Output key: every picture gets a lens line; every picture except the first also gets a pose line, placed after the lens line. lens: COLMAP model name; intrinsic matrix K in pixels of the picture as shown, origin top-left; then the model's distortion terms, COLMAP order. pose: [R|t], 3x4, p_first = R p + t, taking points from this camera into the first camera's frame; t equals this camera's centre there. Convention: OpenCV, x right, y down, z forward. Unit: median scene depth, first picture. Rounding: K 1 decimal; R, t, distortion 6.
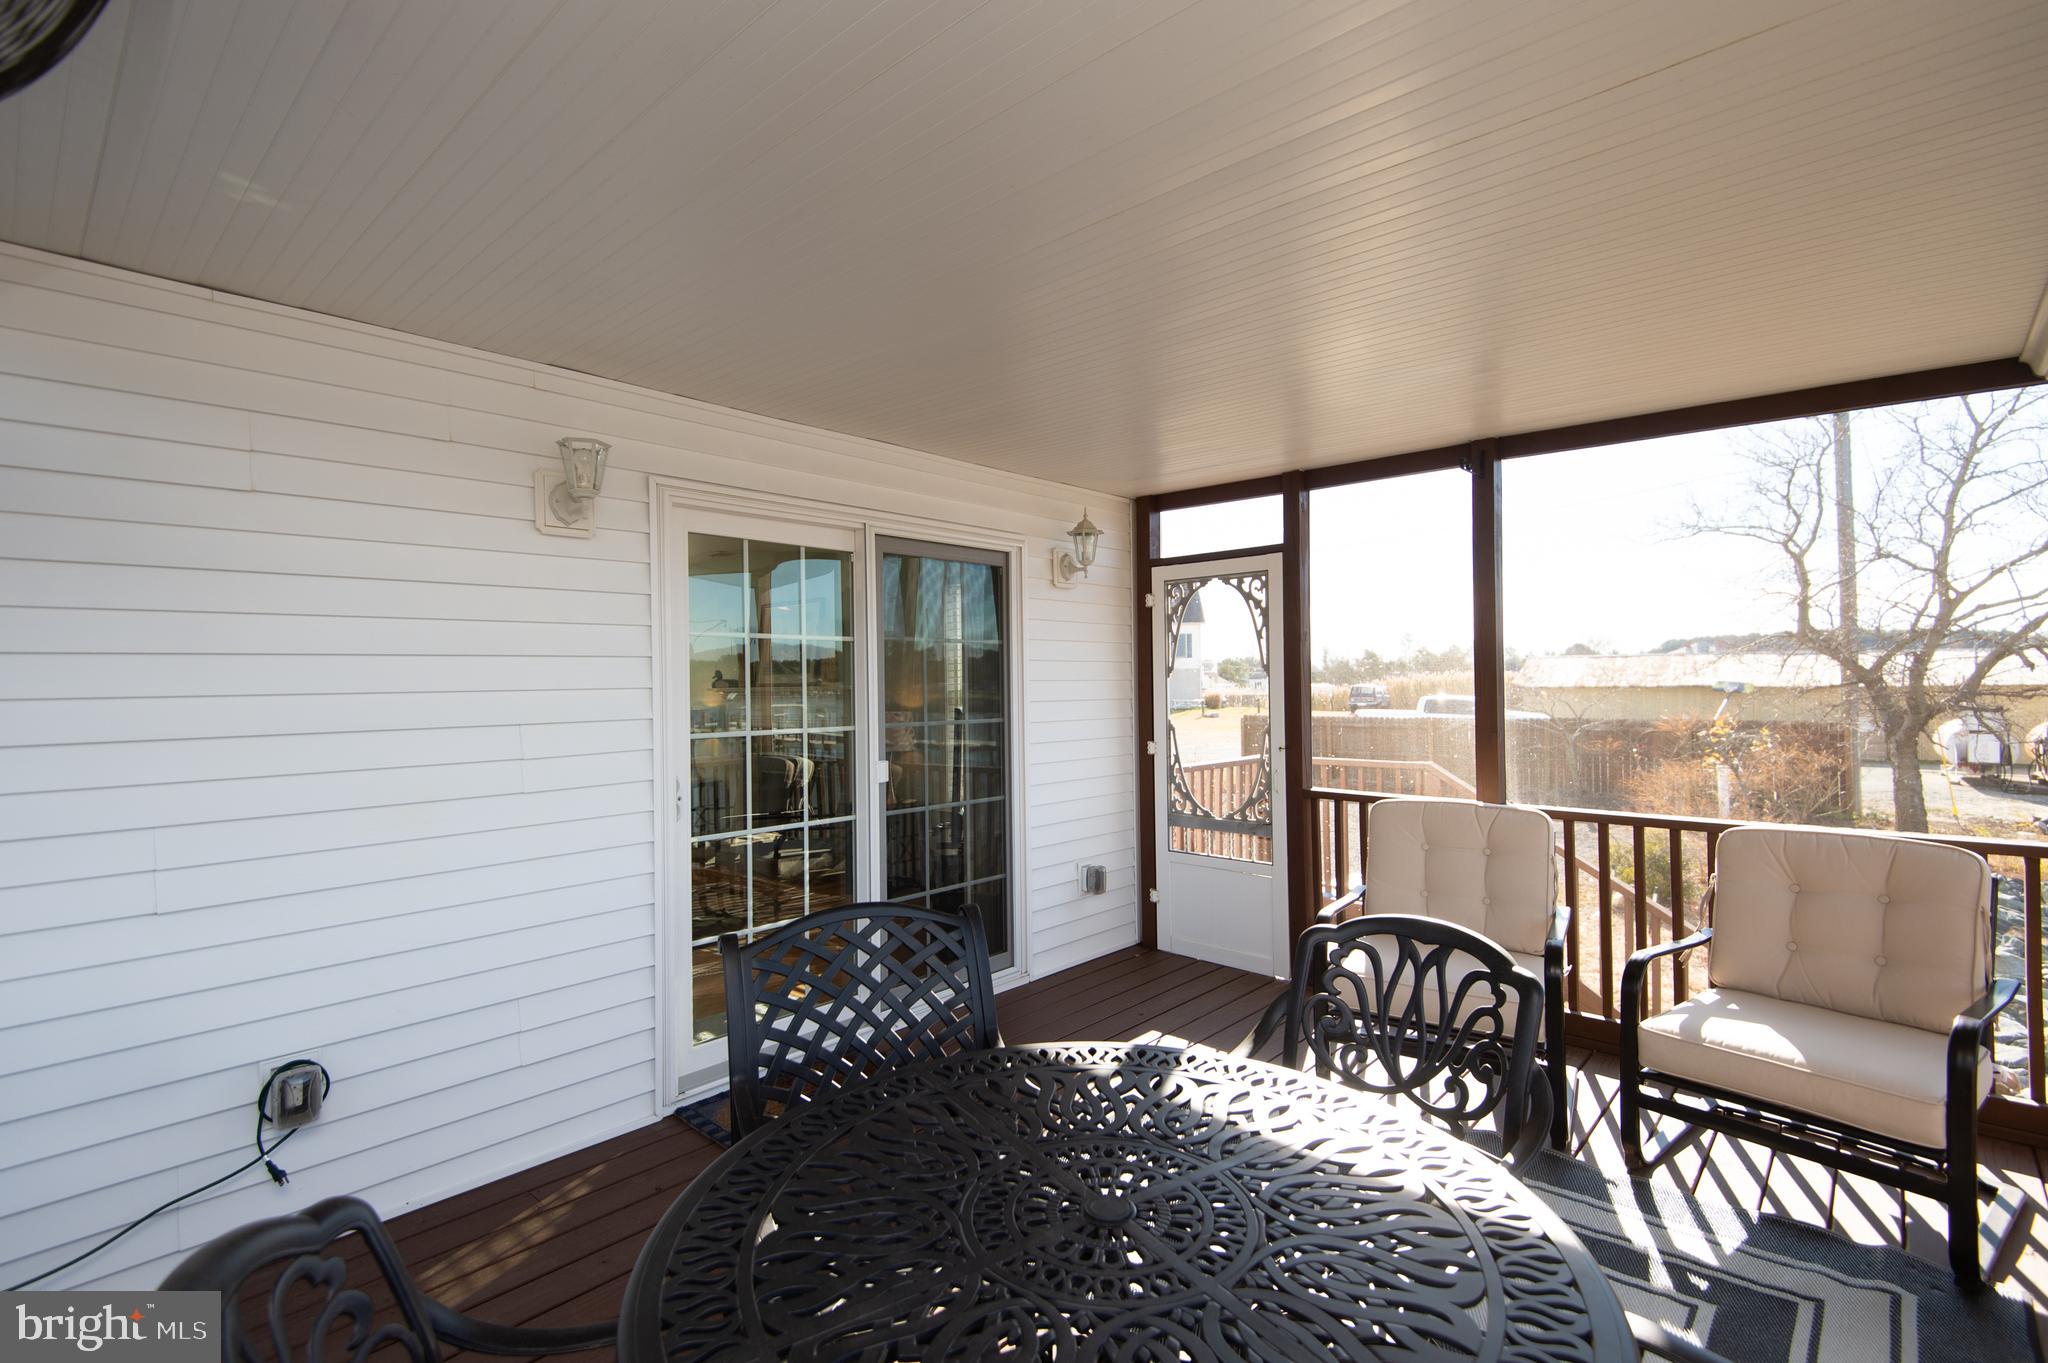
lens RADIAL K [[953.9, 0, 1024.0], [0, 953.9, 681.5], [0, 0, 1]] dist [0.000643, -0.000042]
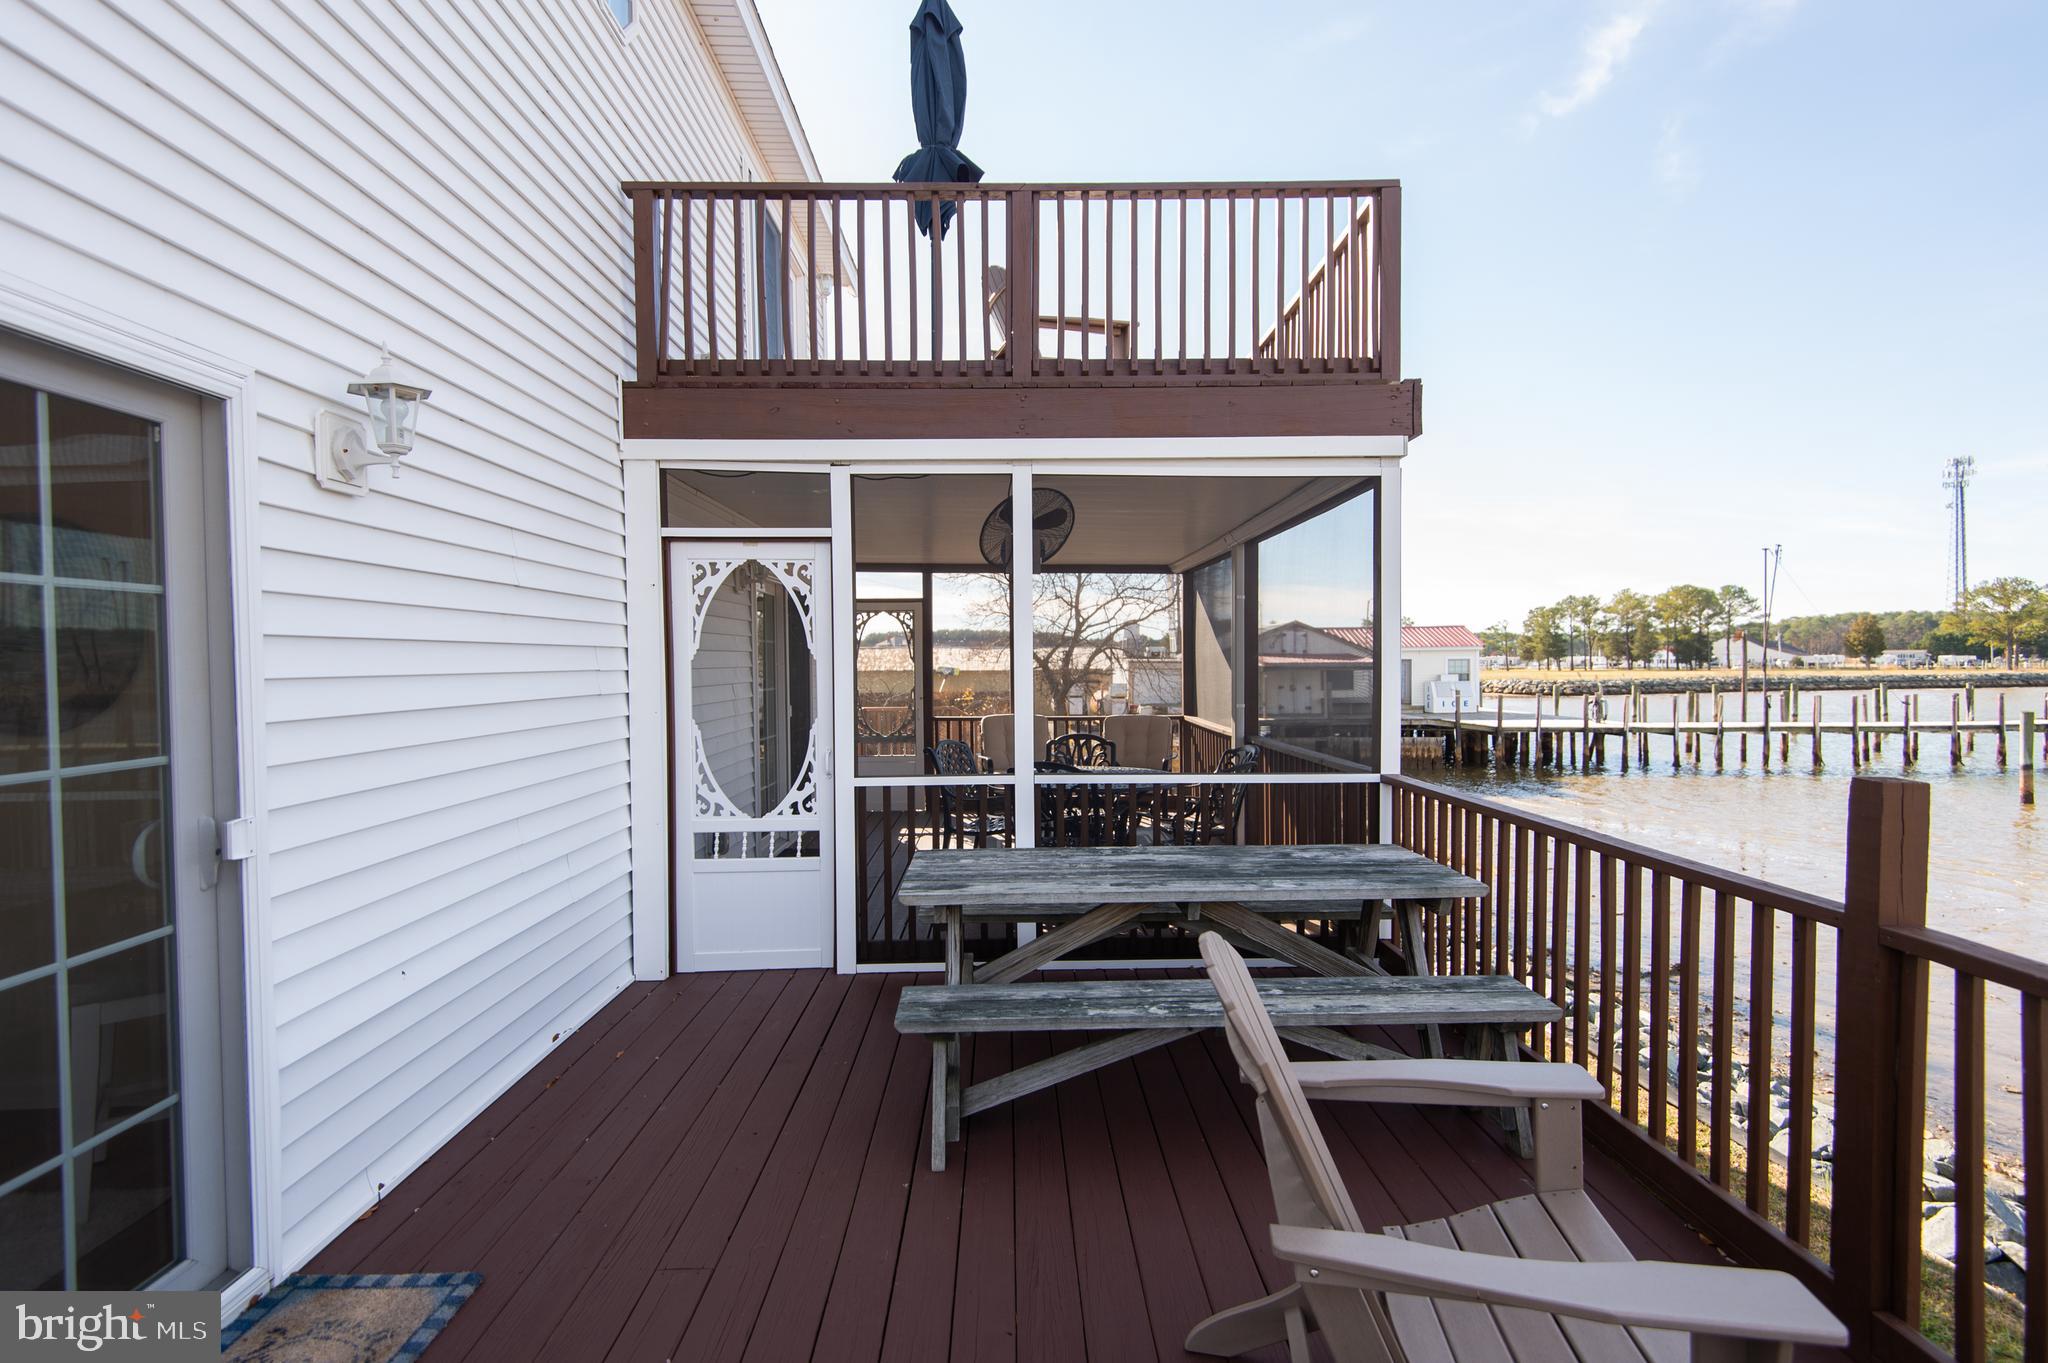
lens RADIAL K [[953.9, 0, 1024.0], [0, 953.9, 681.5], [0, 0, 1]] dist [0.000643, -0.000042]
pose [[0.716180, -0.012467, 0.697804, -0.968231], [0.002397, 0.999878, 0.015404, 0.003722], [-0.697911, -0.009360, 0.716123, -0.598178]]
